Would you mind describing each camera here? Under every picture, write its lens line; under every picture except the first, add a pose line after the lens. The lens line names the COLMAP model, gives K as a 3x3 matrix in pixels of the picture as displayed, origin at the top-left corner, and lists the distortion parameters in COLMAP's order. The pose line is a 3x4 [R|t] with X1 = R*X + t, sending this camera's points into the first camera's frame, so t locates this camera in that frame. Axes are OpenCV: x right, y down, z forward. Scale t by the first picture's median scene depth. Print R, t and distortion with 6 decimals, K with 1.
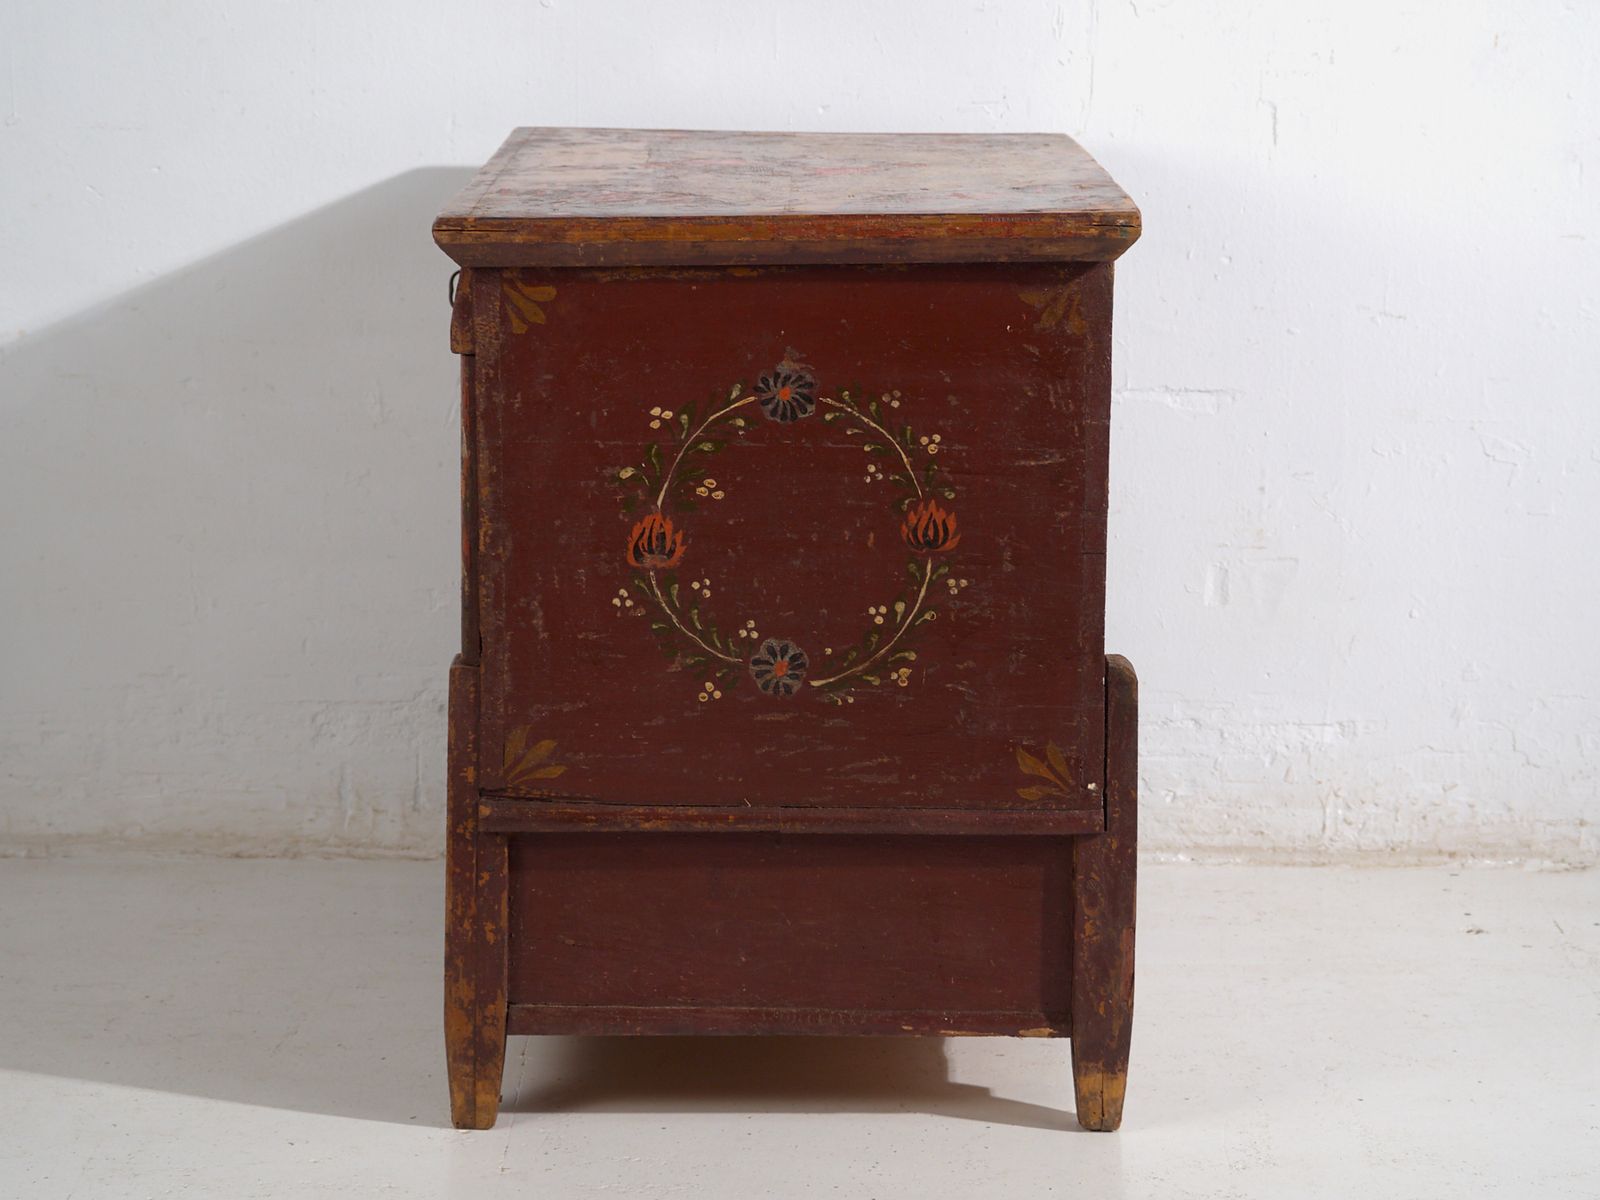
lens RADIAL K [[4953.8, 0, 800.9], [0, 4953.8, 664.6], [0, 0, 1]] dist [0.037321, -1.792466]
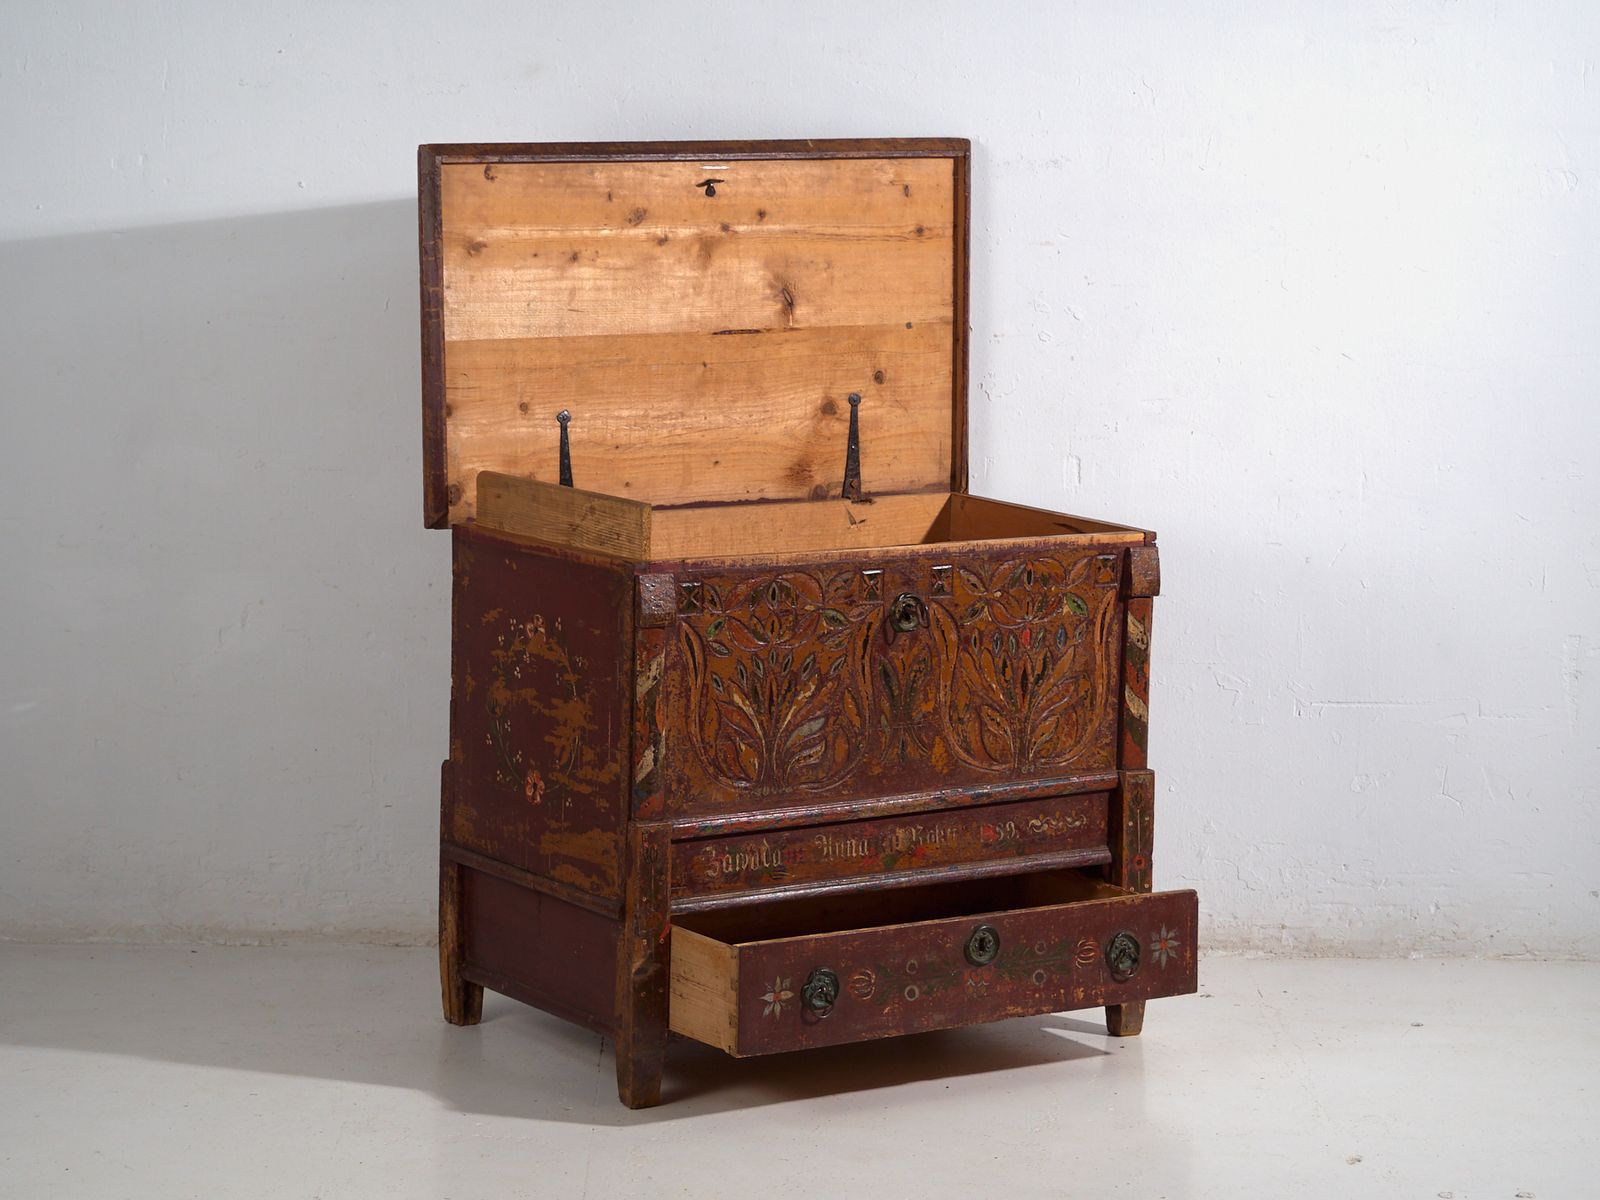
lens RADIAL K [[4410.3, 0, 800.0], [0, 4410.3, 600.0], [0, 0, 1]] dist [0.065170, -0.250192]
pose [[0.999927, 0.004493, 0.011174, -0.006158], [-0.004064, 0.999266, -0.038085, -0.016114], [-0.011337, 0.038037, 0.999212, -0.355896]]
